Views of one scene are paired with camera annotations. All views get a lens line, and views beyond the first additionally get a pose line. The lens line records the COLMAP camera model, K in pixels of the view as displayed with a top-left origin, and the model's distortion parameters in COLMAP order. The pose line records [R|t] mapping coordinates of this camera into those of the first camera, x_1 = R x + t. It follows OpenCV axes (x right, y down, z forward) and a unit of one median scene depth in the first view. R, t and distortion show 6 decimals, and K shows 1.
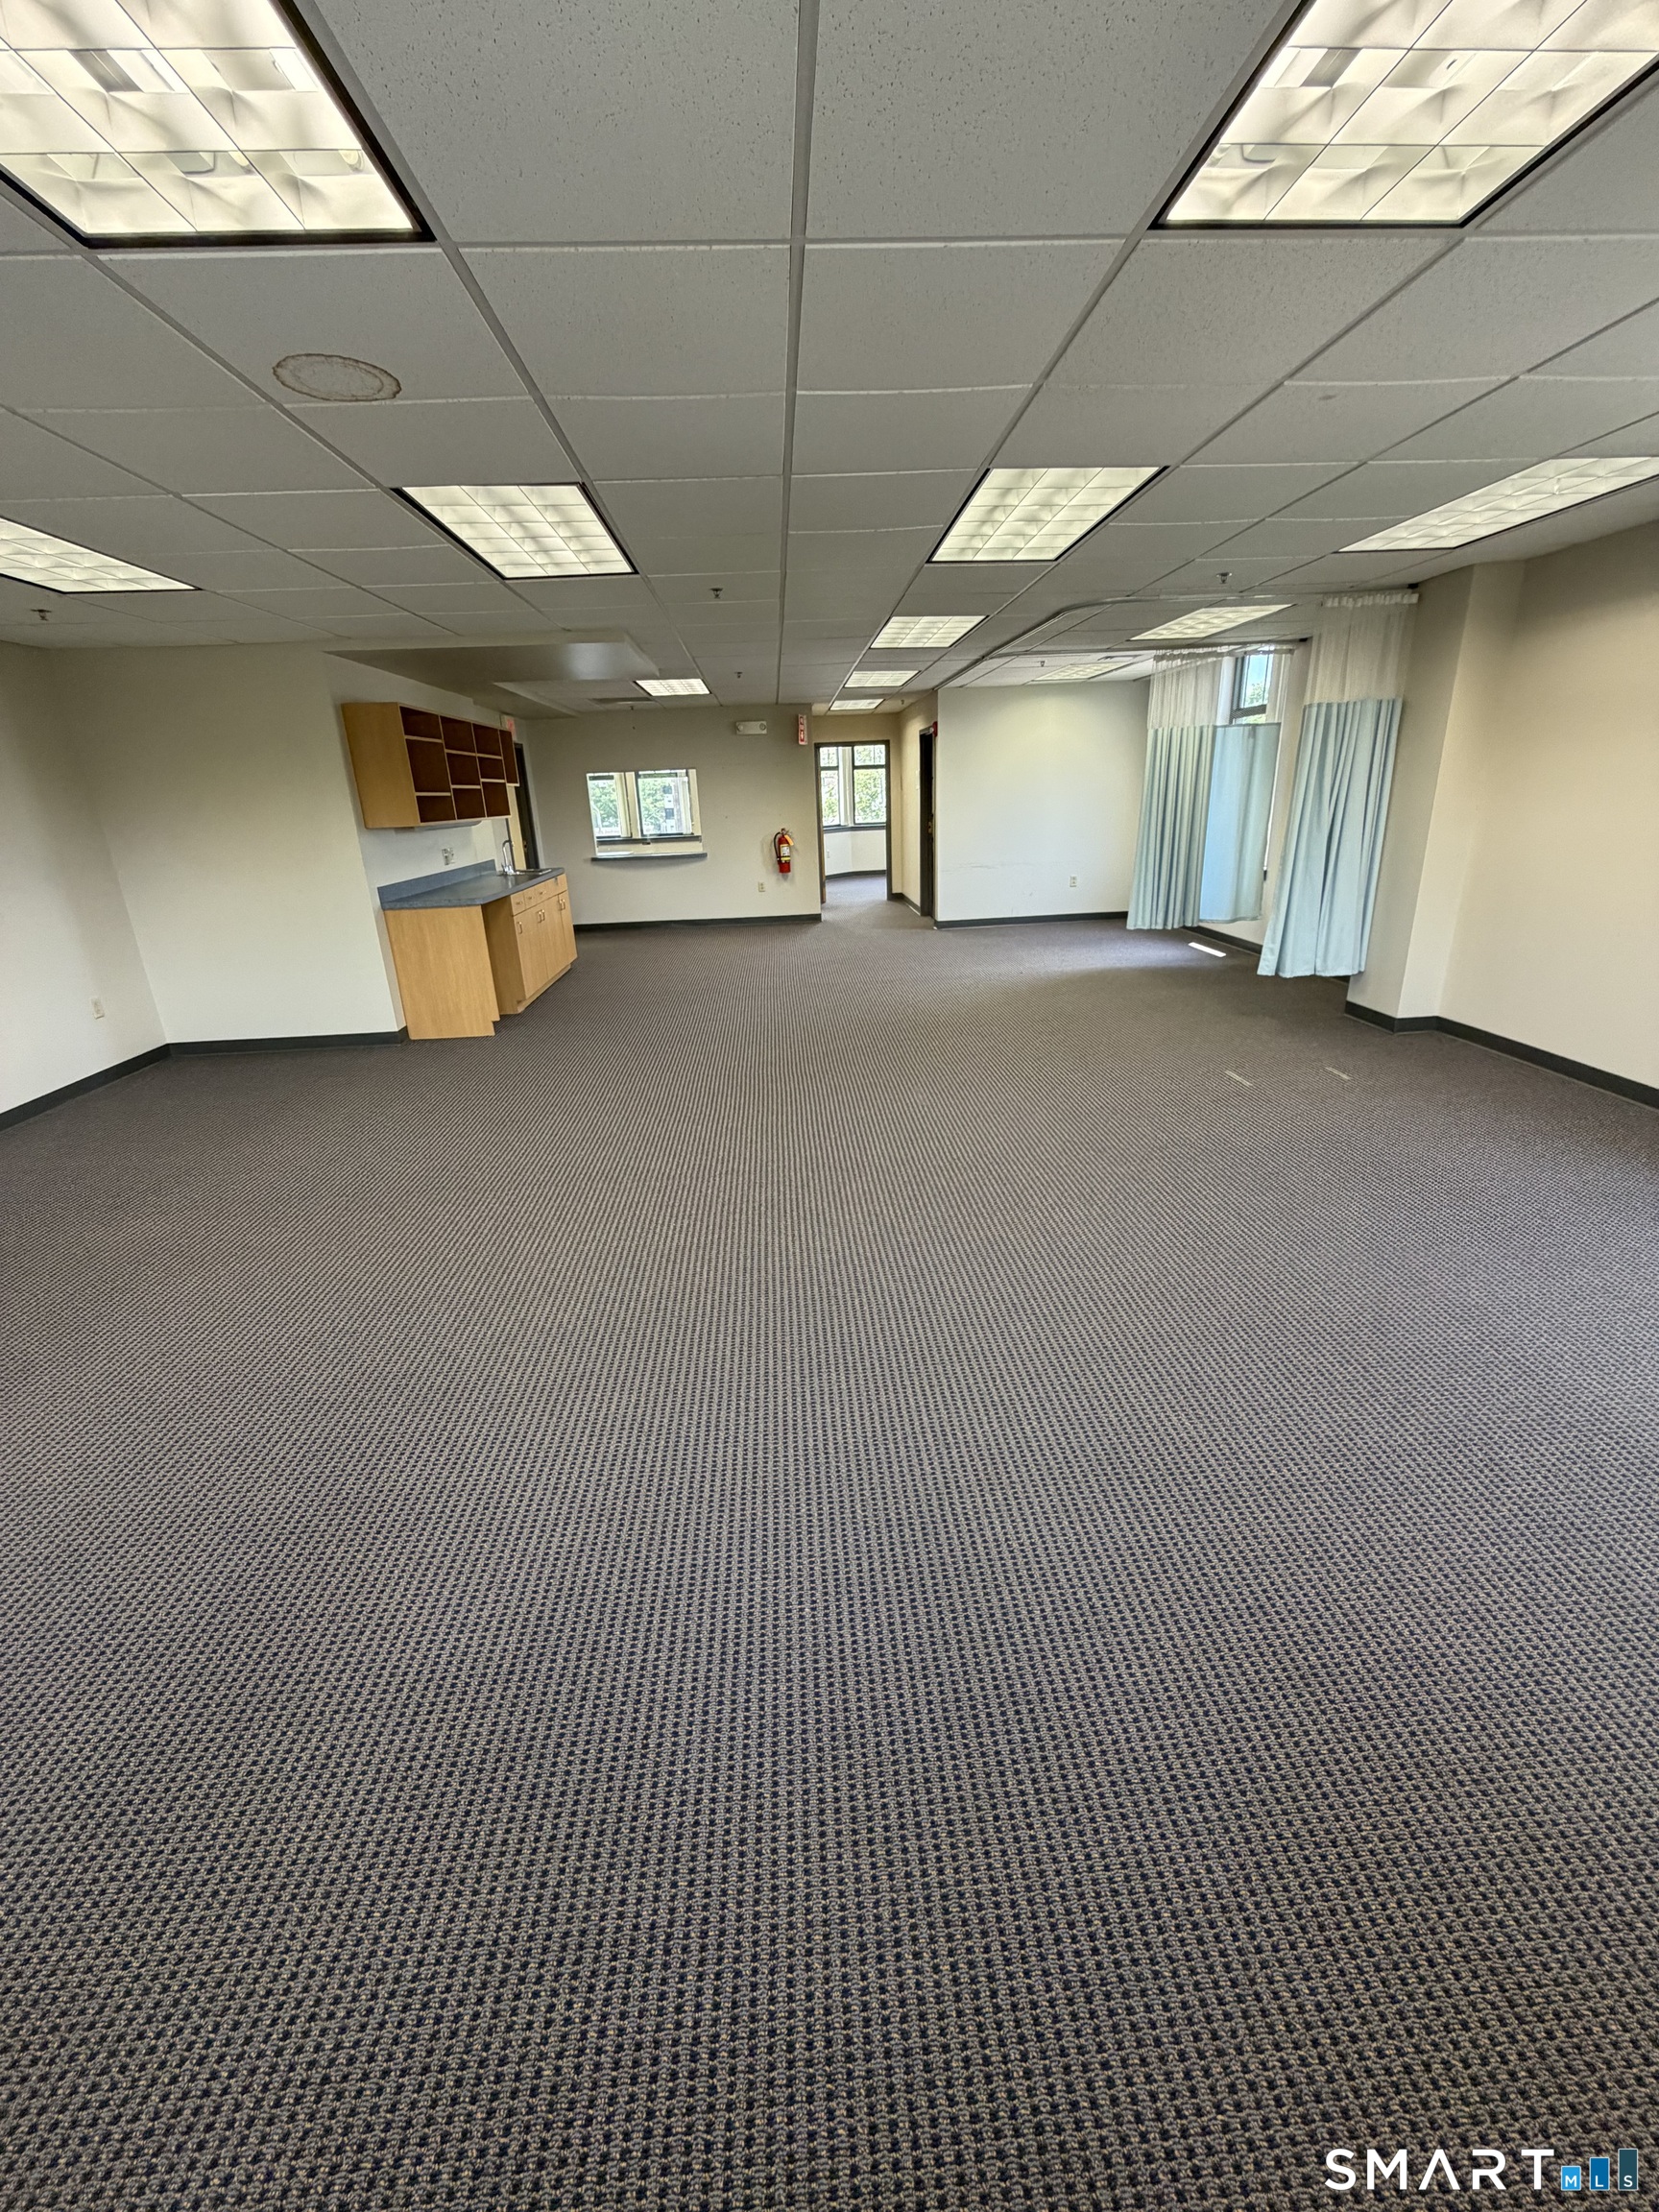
lens RADIAL K [[885.1, 0, 831.2], [0, 885.1, 1091.8], [0, 0, 1]] dist [0.010502, -0.000064]
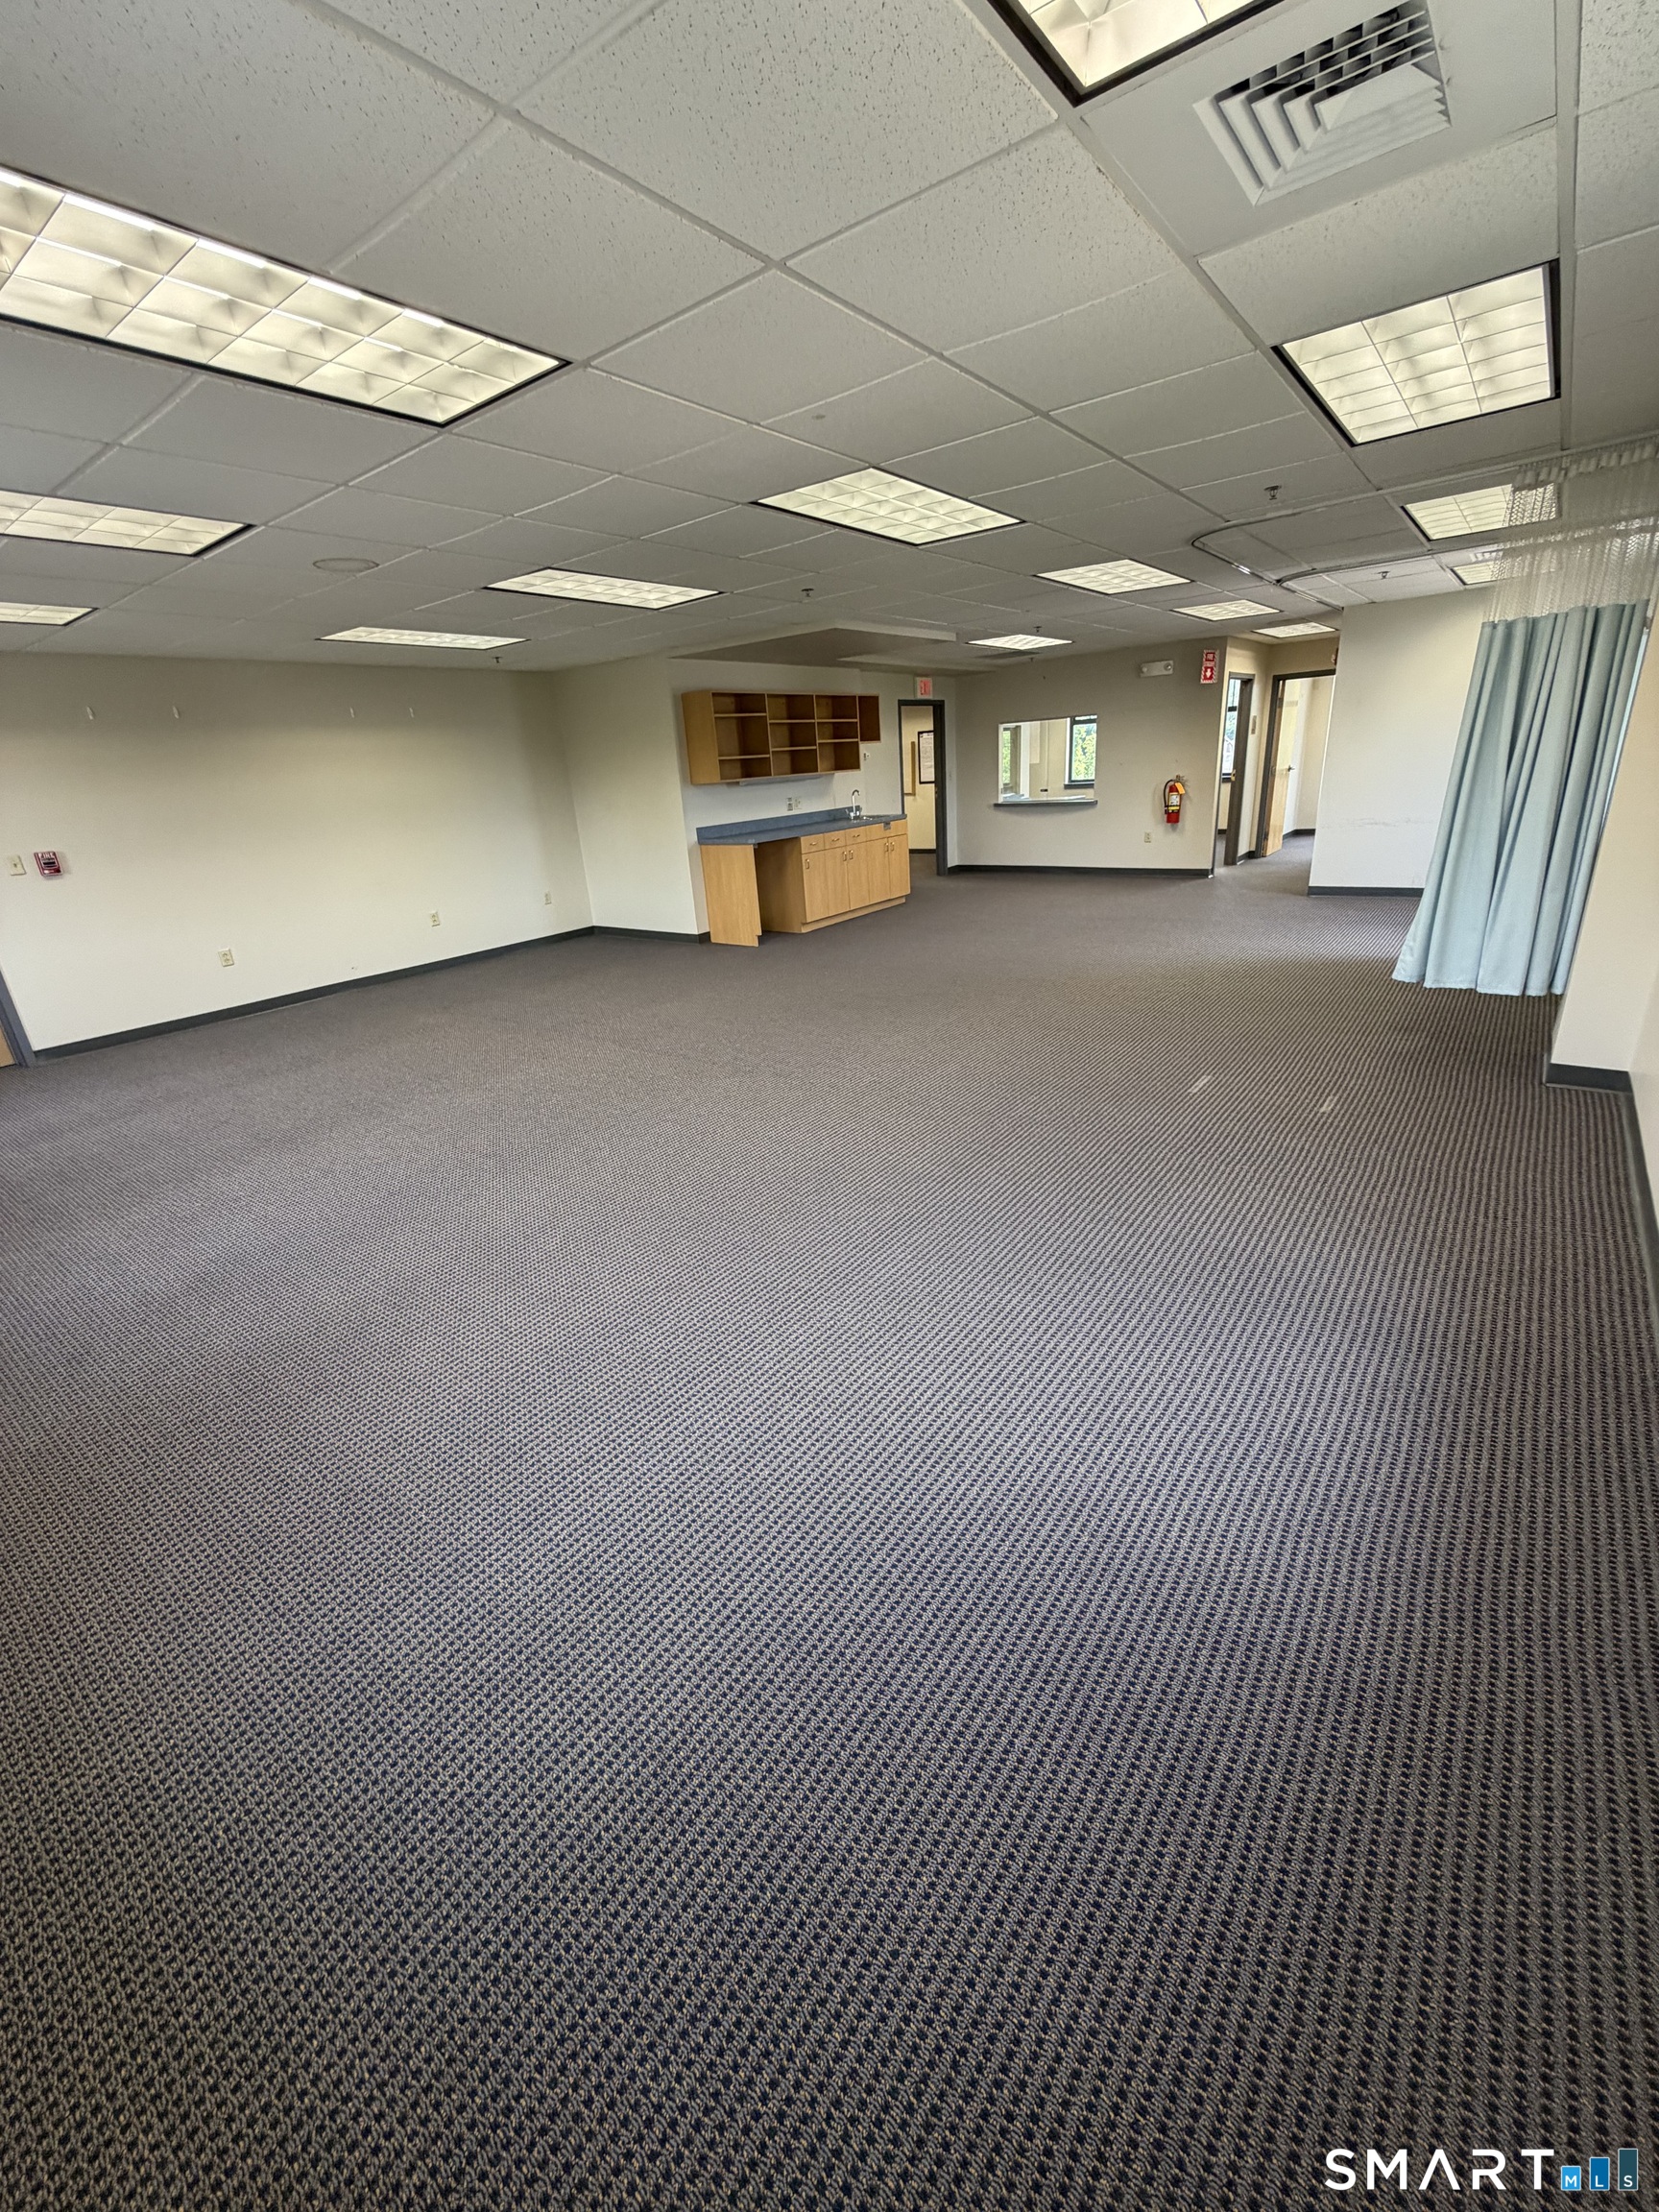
lens RADIAL K [[885.1, 0, 831.2], [0, 885.1, 1091.8], [0, 0, 1]] dist [0.010502, -0.000064]
pose [[0.754437, 0.220378, -0.618271, 0.574540], [-0.178772, 0.975330, 0.129505, -0.044577], [0.631558, 0.012827, 0.775223, 0.068013]]
